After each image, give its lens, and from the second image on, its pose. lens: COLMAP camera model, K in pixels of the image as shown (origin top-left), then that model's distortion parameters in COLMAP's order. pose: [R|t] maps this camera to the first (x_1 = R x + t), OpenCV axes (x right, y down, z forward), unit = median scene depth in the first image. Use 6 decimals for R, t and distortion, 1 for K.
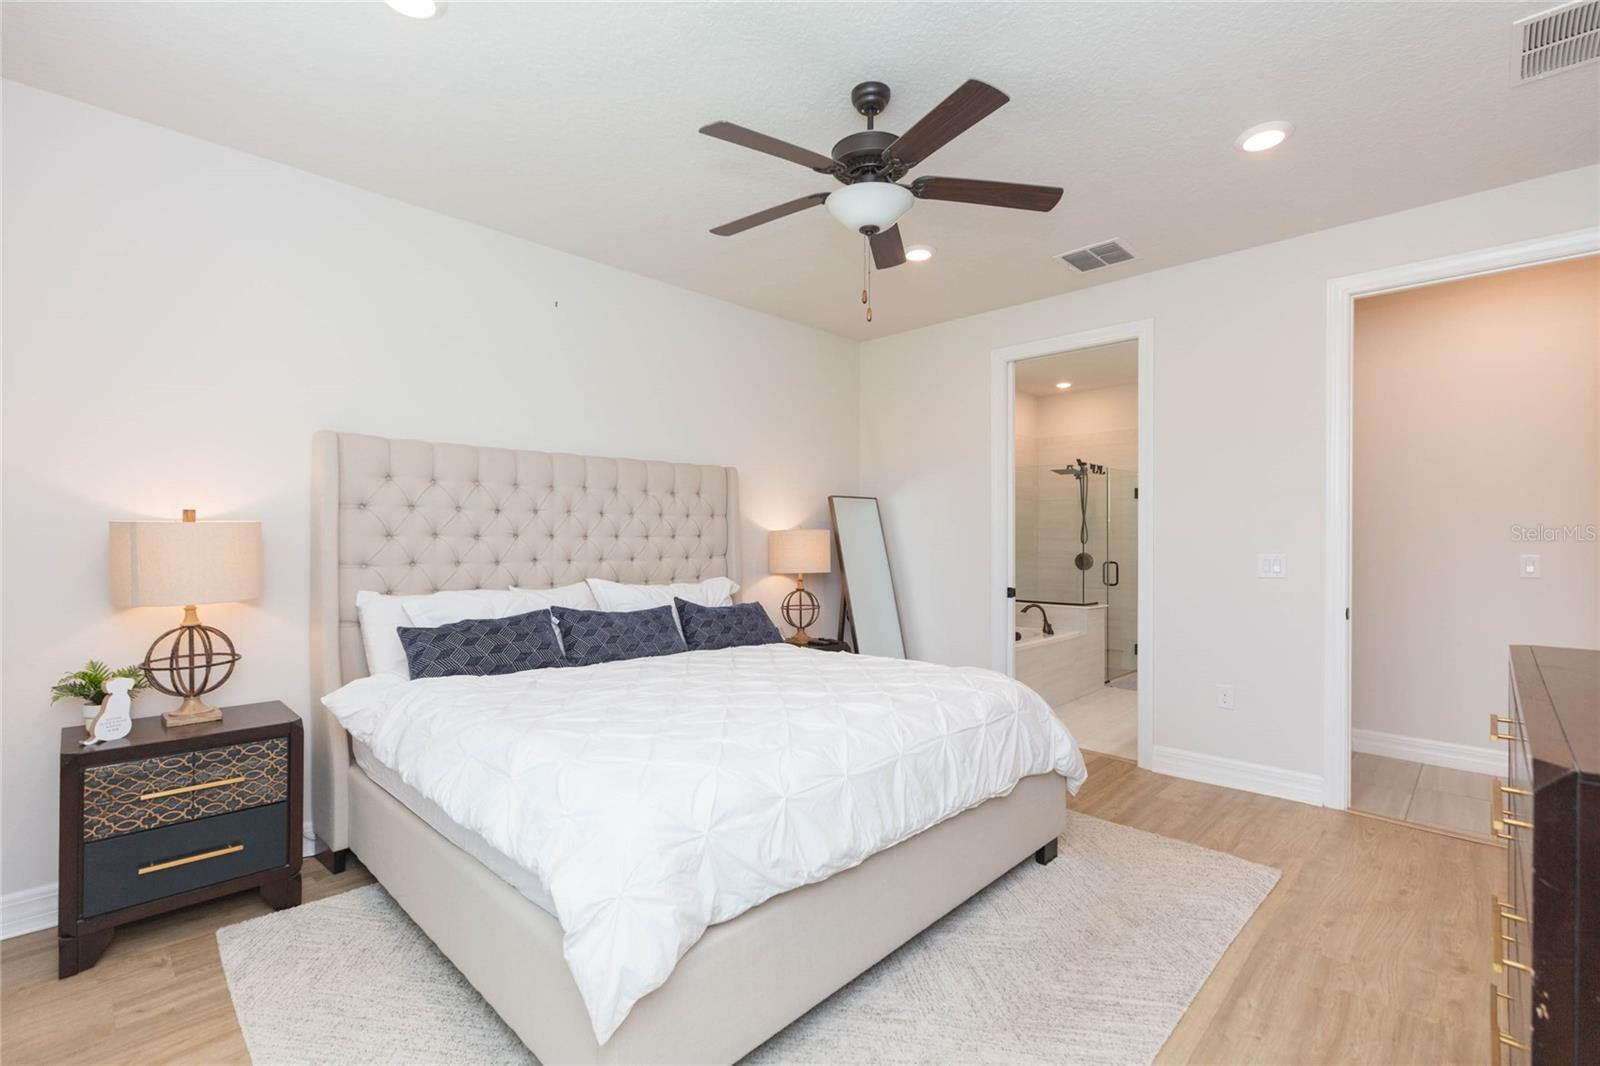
lens RADIAL K [[697.5, 0, 792.8], [0, 697.5, 528.5], [0, 0, 1]] dist [0.000699, -0.000335]
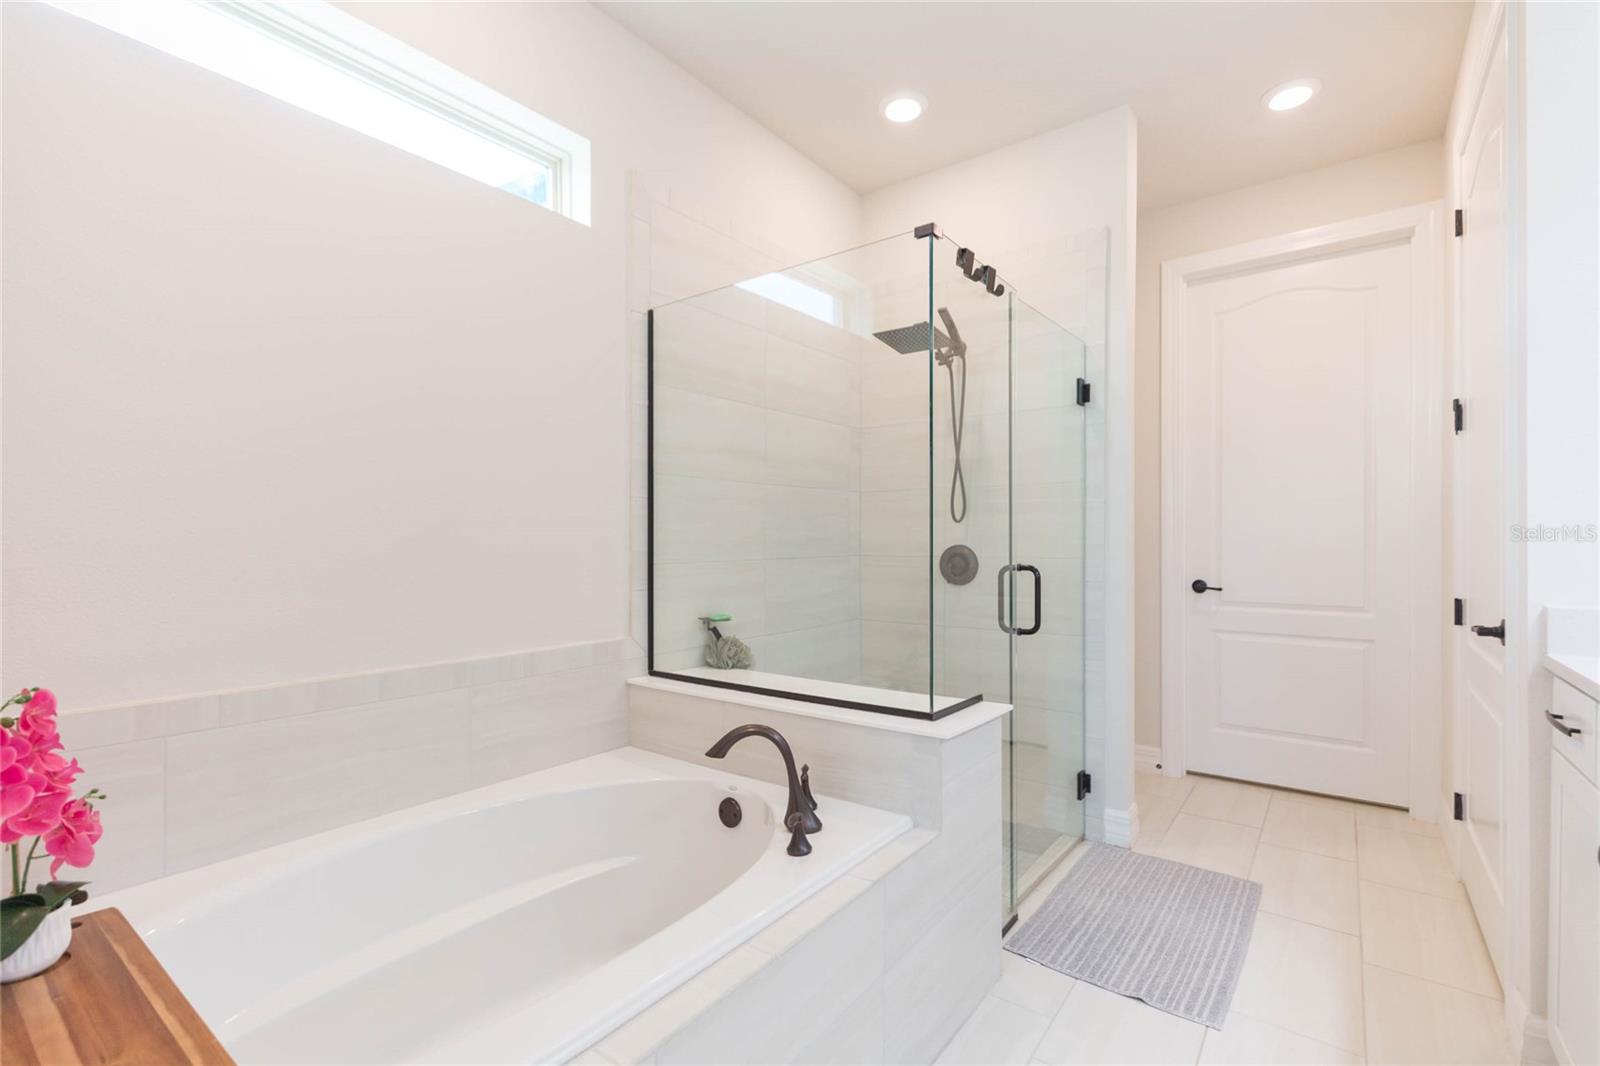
lens RADIAL K [[707.5, 0, 800.5], [0, 707.5, 549.3], [0, 0, 1]] dist [0.001319, -0.000653]
pose [[0.991762, -0.008580, 0.127807, 0.277427], [0.006667, 0.999859, 0.015388, 0.031677], [-0.127921, -0.014409, 0.991680, 0.609717]]
